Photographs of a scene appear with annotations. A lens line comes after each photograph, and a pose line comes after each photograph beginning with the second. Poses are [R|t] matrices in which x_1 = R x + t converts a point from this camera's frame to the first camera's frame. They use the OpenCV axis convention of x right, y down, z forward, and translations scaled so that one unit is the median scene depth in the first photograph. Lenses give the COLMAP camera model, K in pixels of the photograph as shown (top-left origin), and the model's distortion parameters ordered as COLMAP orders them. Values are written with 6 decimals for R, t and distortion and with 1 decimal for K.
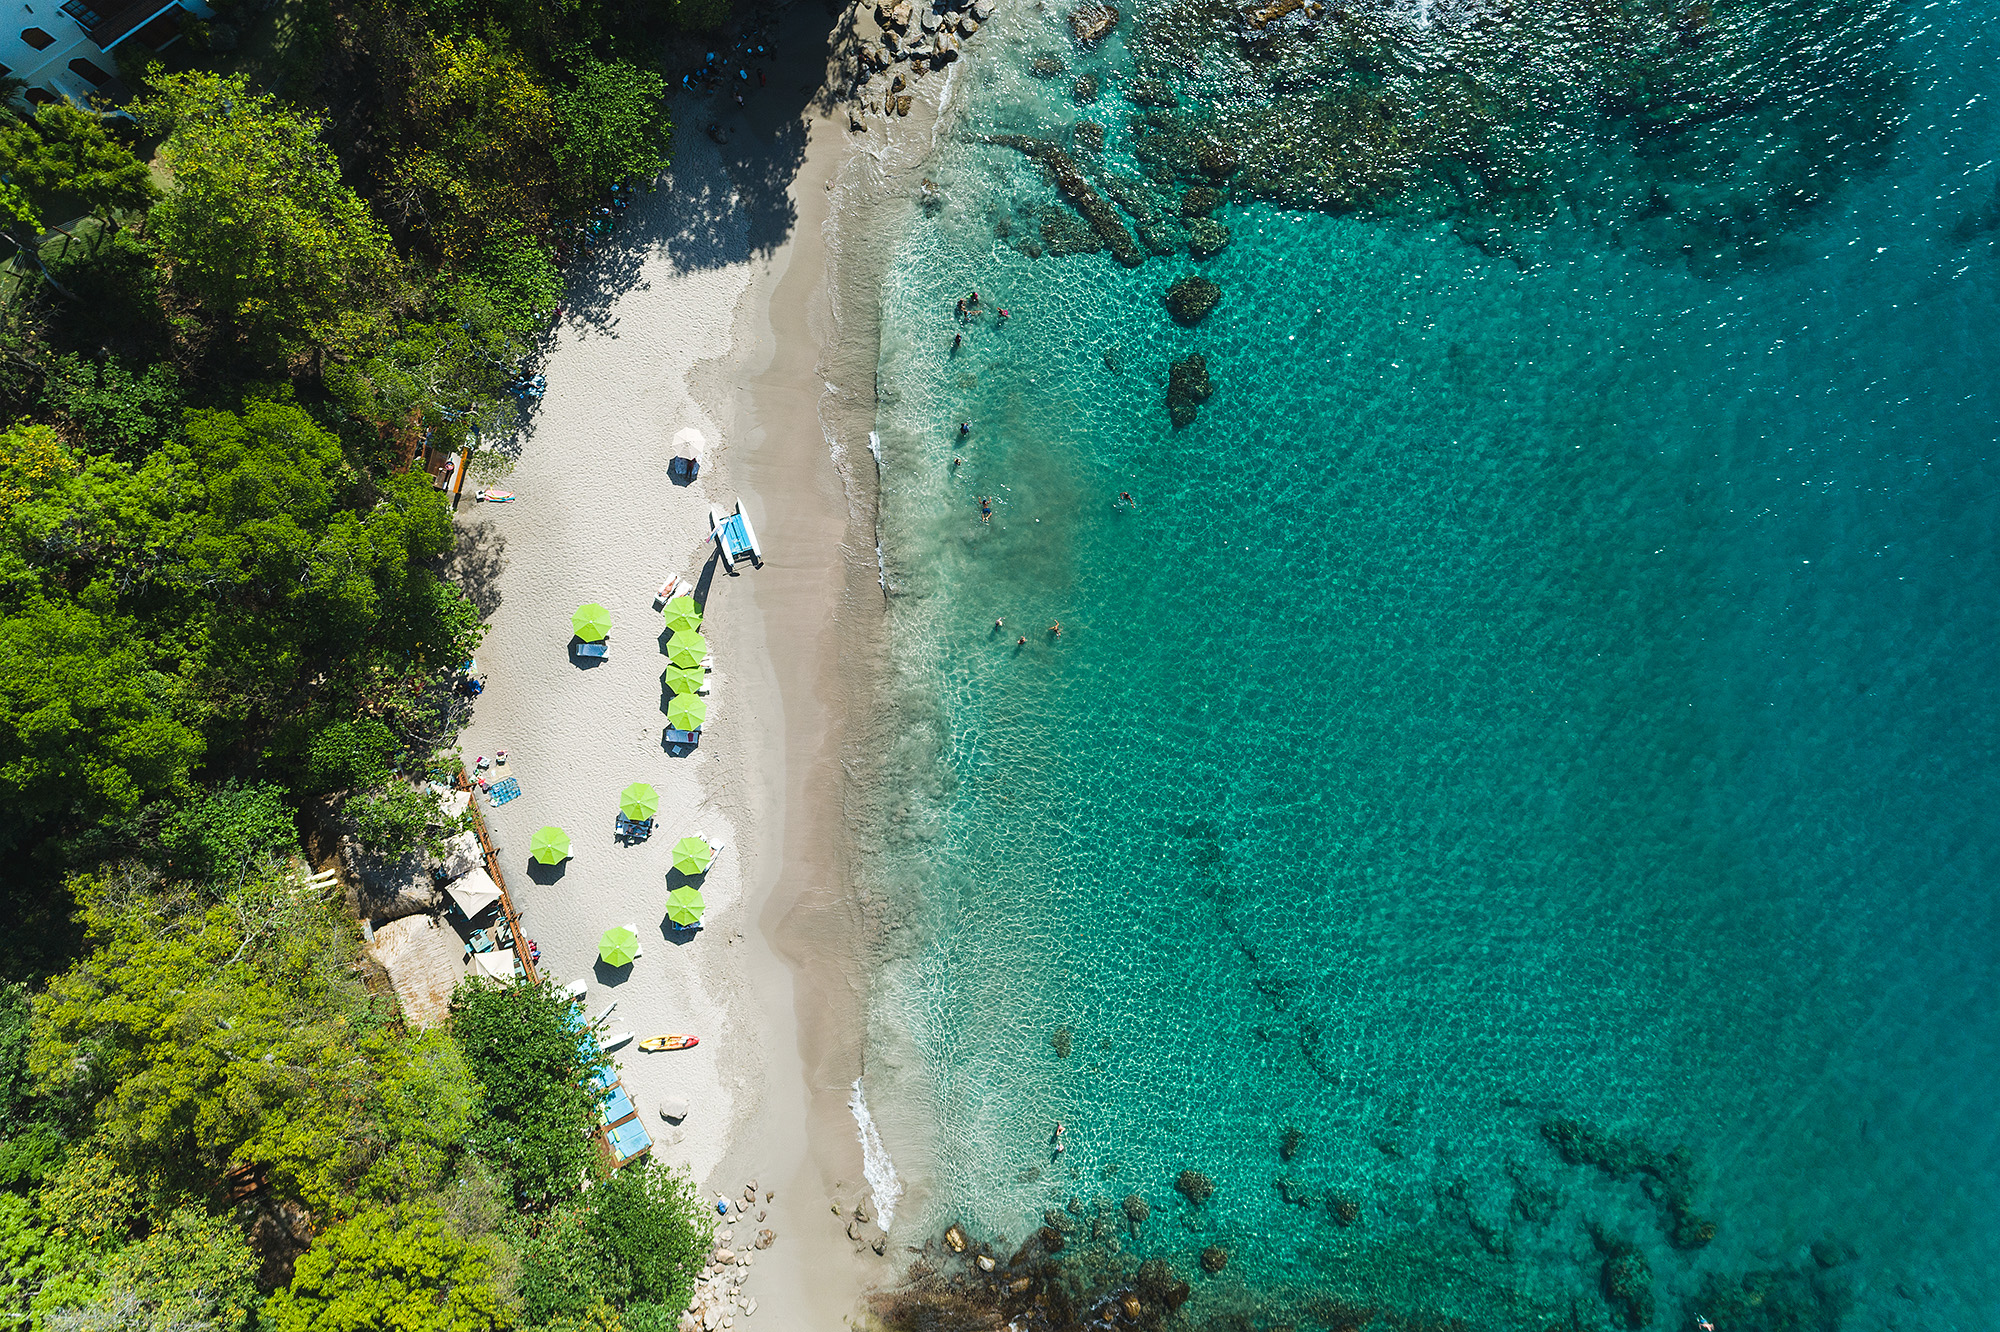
lens RADIAL K [[1305.7, 0, 993.6], [0, 1305.7, 666.7], [0, 0, 1]] dist [0.021801, -0.000048]
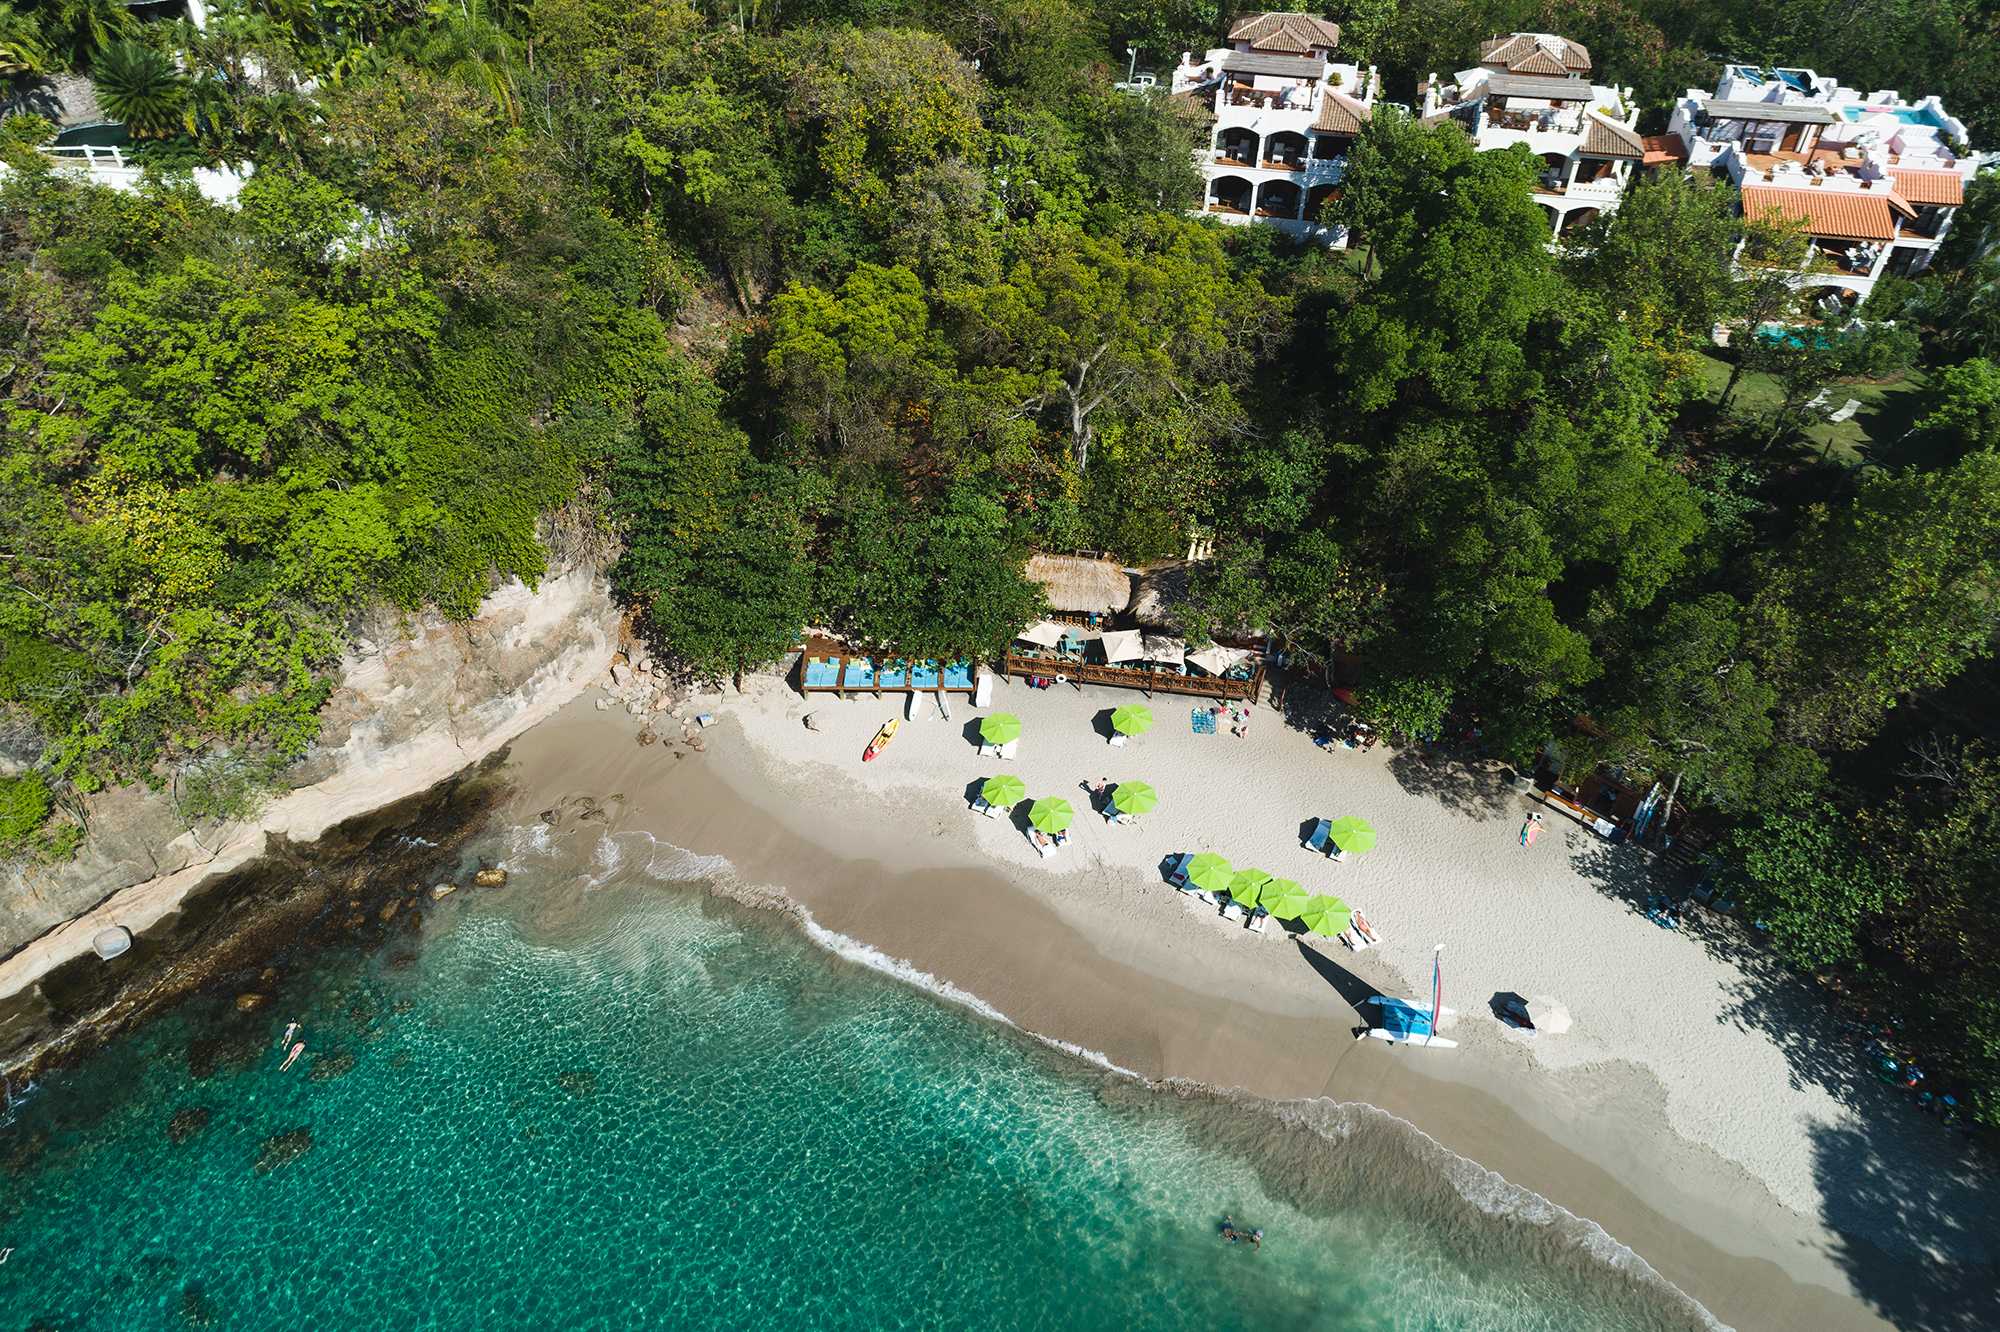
lens RADIAL K [[1305.7, 0, 993.6], [0, 1305.7, 666.7], [0, 0, 1]] dist [0.021801, -0.000048]
pose [[-0.491422, 0.540487, -0.682919, 0.317261], [-0.870893, -0.311254, 0.380349, -0.116609], [-0.006987, 0.781662, 0.623663, 0.387280]]
